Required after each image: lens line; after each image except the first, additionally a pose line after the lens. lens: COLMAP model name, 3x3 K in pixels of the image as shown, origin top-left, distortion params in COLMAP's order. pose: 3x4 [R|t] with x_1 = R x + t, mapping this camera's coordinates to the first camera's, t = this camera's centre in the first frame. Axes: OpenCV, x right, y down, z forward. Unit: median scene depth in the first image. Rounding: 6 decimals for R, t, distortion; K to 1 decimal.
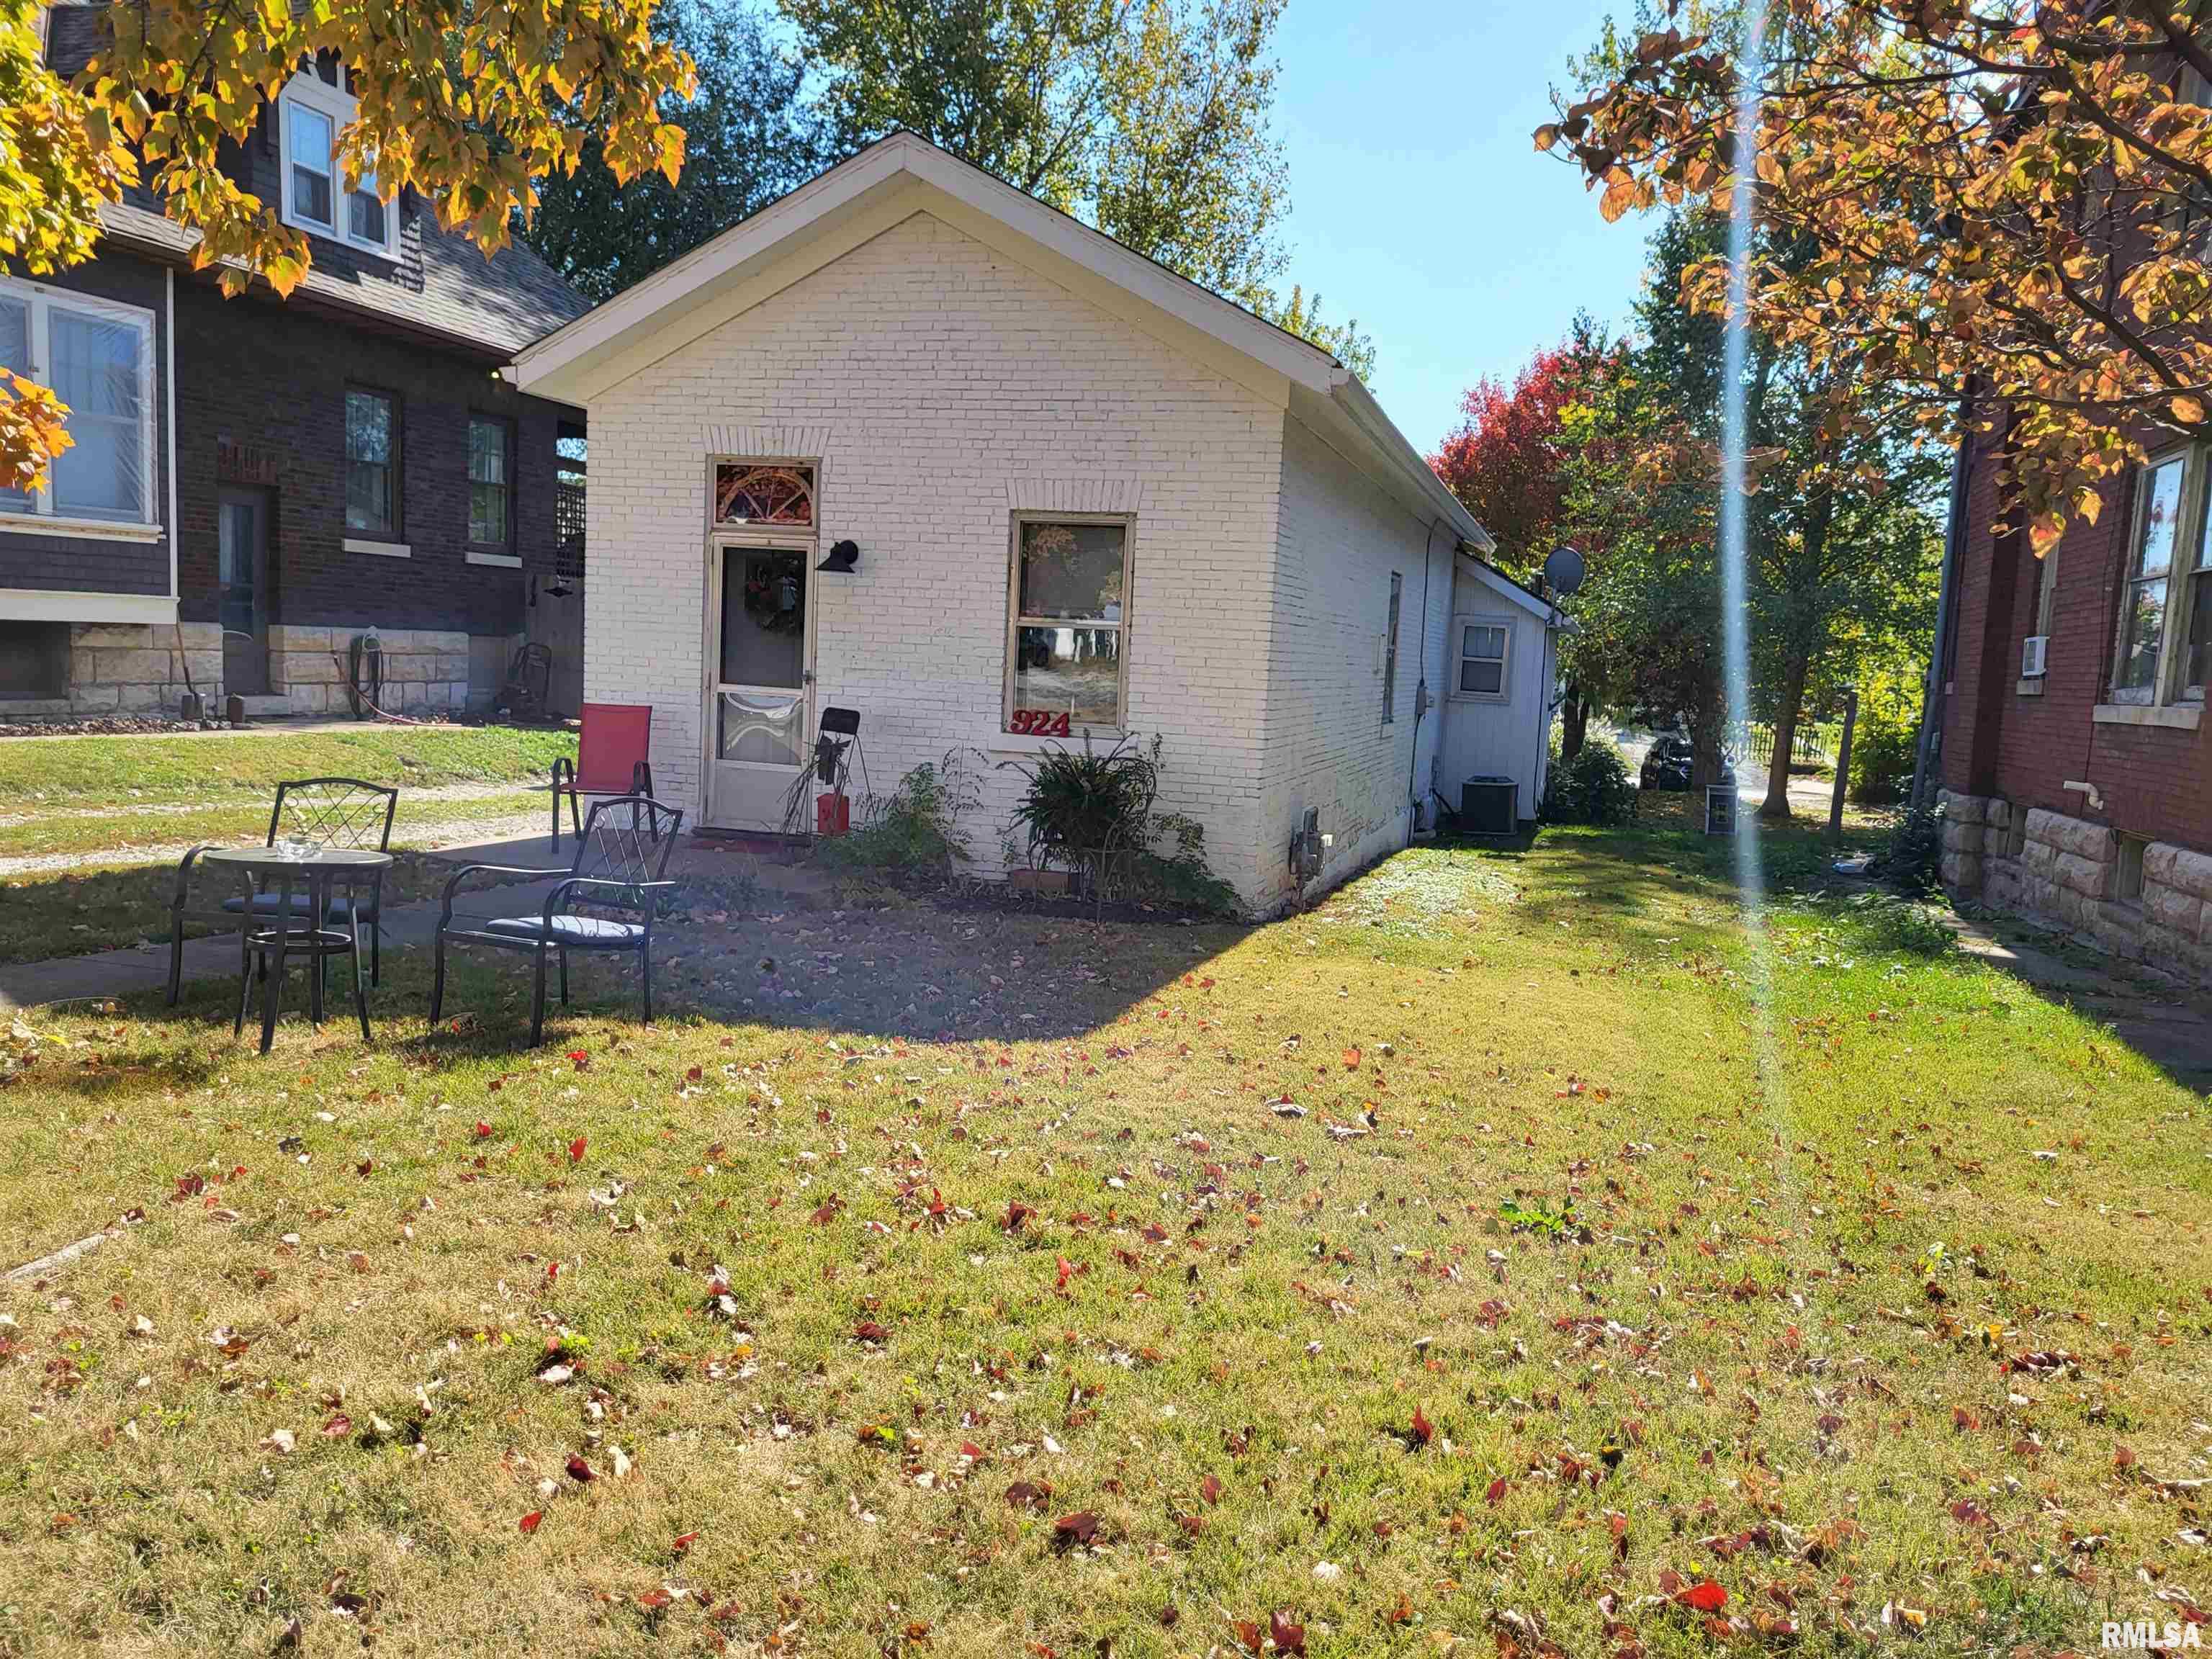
lens RADIAL K [[1701.0, 0, 1119.8], [0, 1701.0, 830.0], [0, 0, 1]] dist [0.016278, -0.003858]
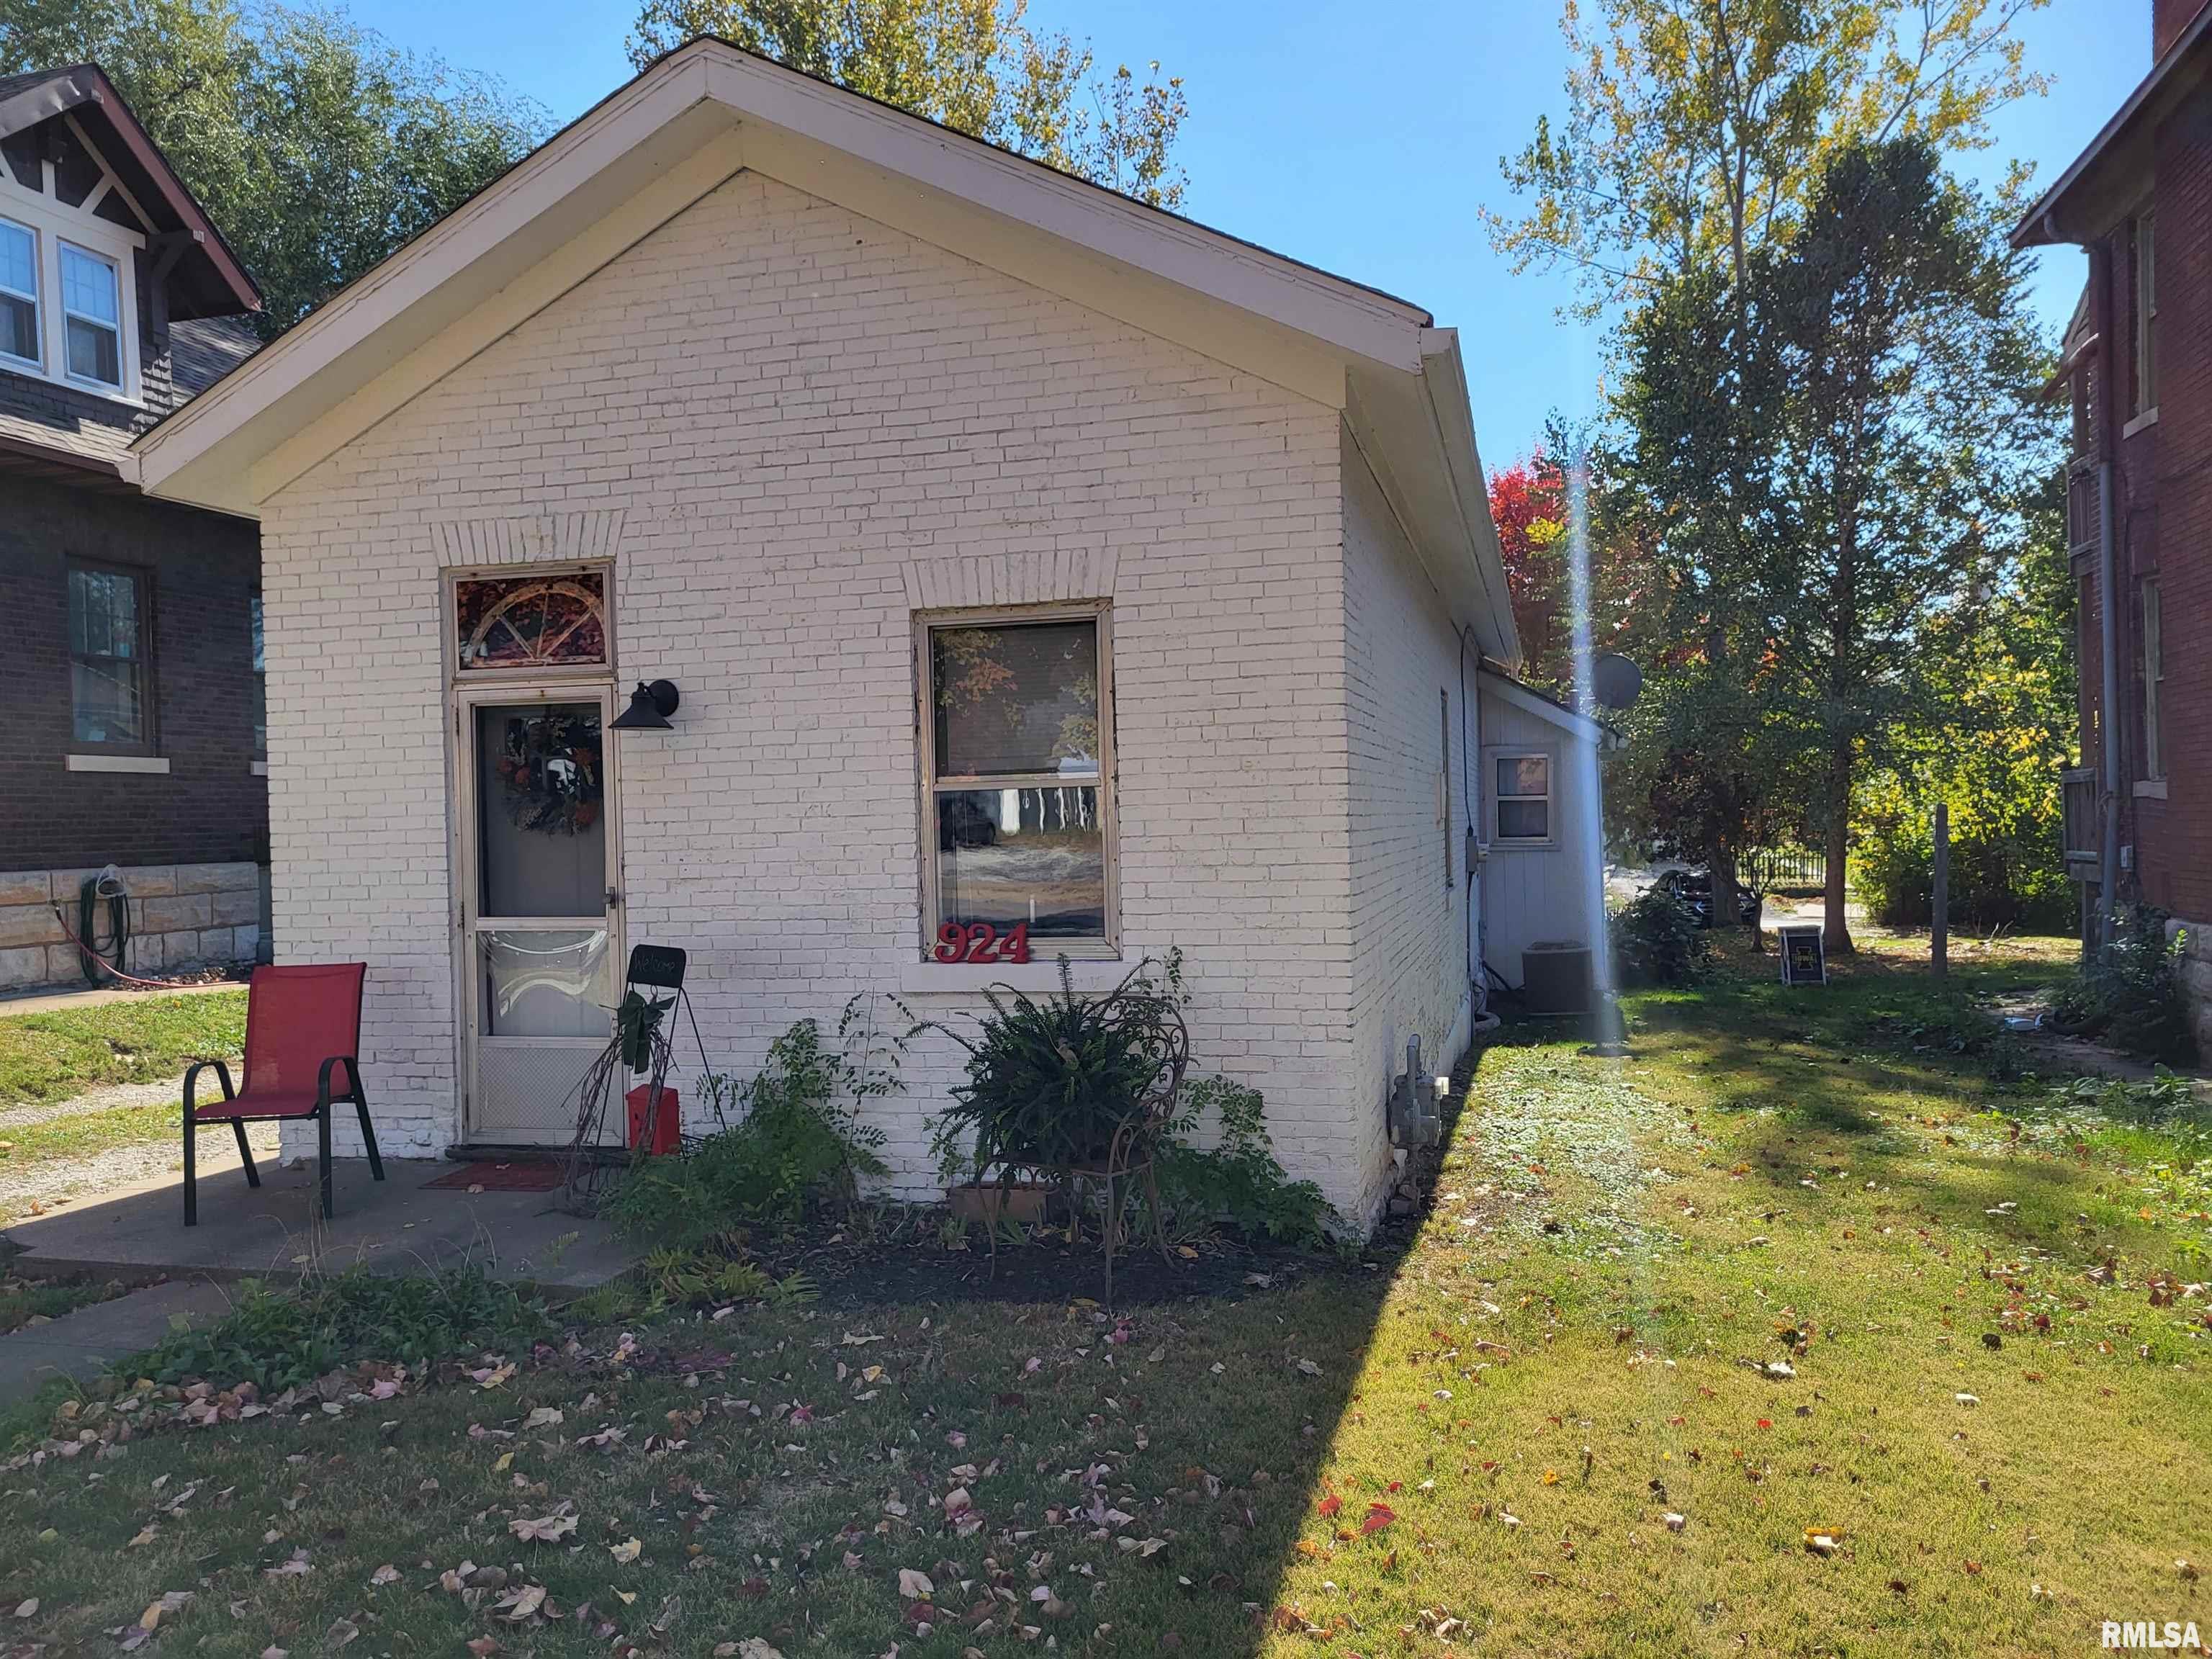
lens RADIAL K [[1701.0, 0, 1099.6], [0, 1701.0, 823.7], [0, 0, 1]] dist [0.016278, -0.003858]
pose [[0.996849, -0.076628, 0.020485, -0.013111], [0.078343, 0.991564, -0.103260, -0.037681], [-0.012399, 0.104540, 0.994443, 0.367792]]
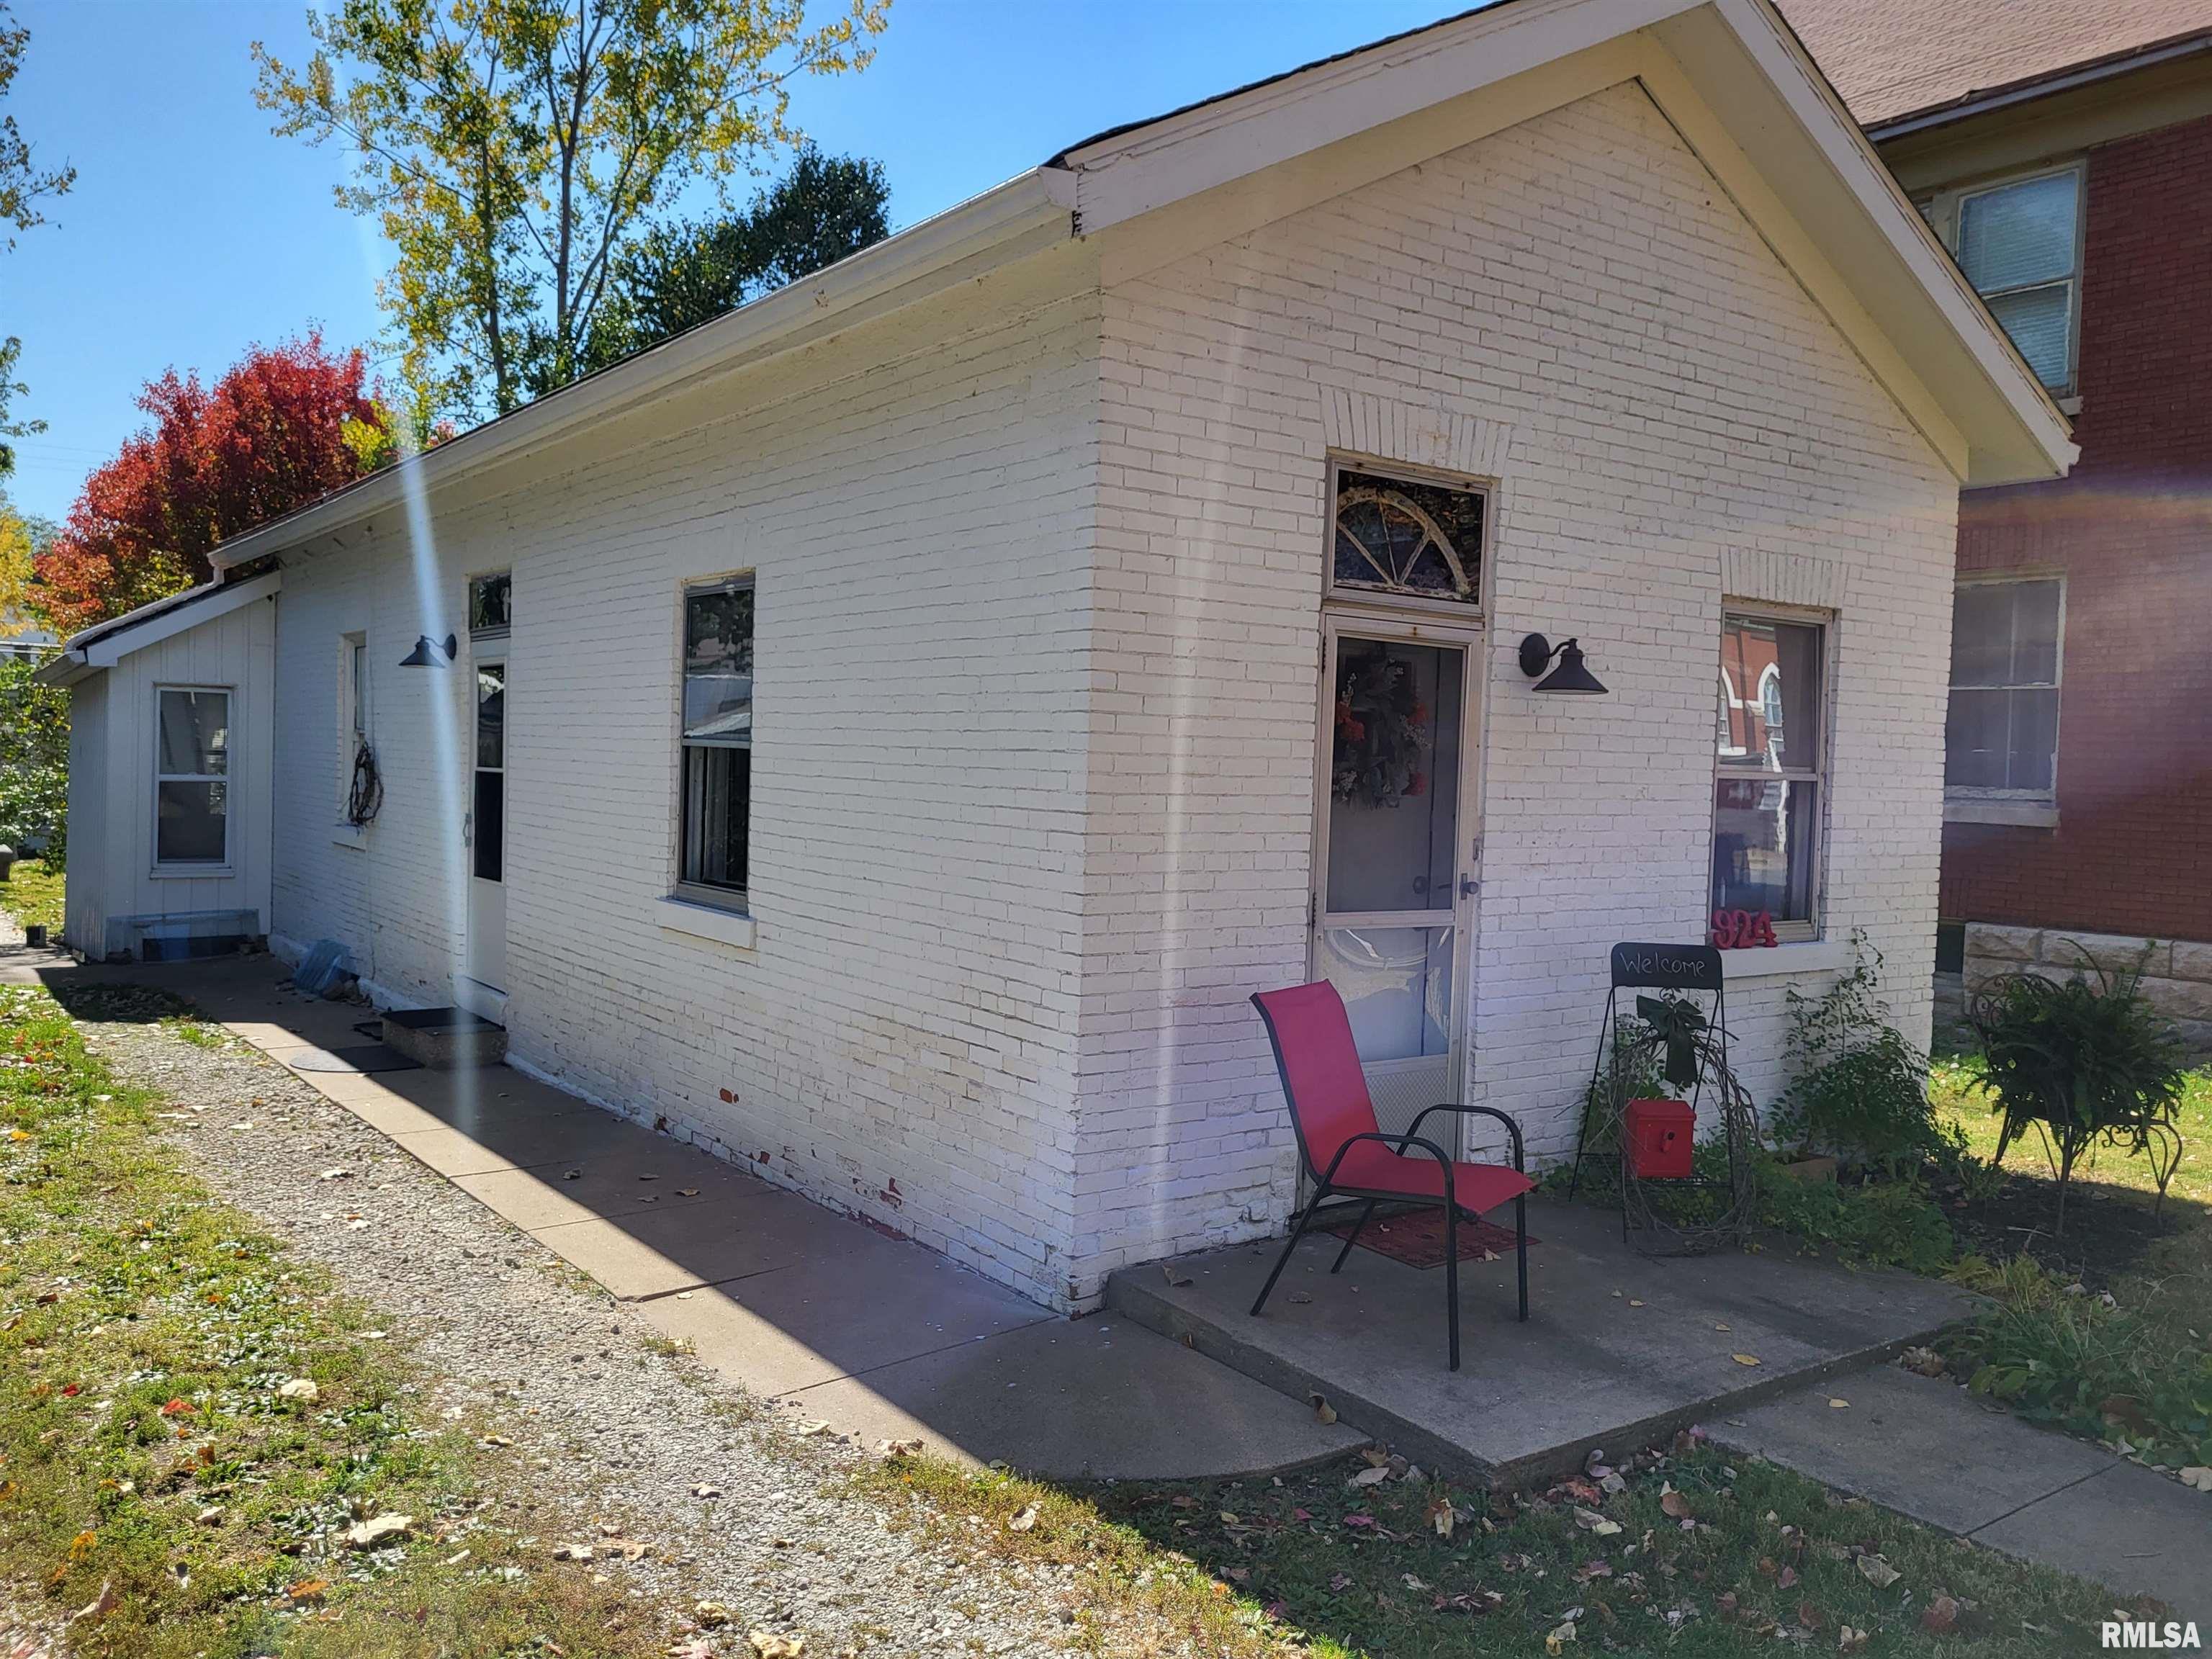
lens RADIAL K [[1701.0, 0, 1101.1], [0, 1701.0, 830.5], [0, 0, 1]] dist [0.016278, -0.003858]
pose [[0.622726, -0.063086, 0.779893, -0.678788], [0.088020, 0.996066, 0.010291, -0.124532], [-0.777473, 0.062238, 0.625829, 0.767206]]
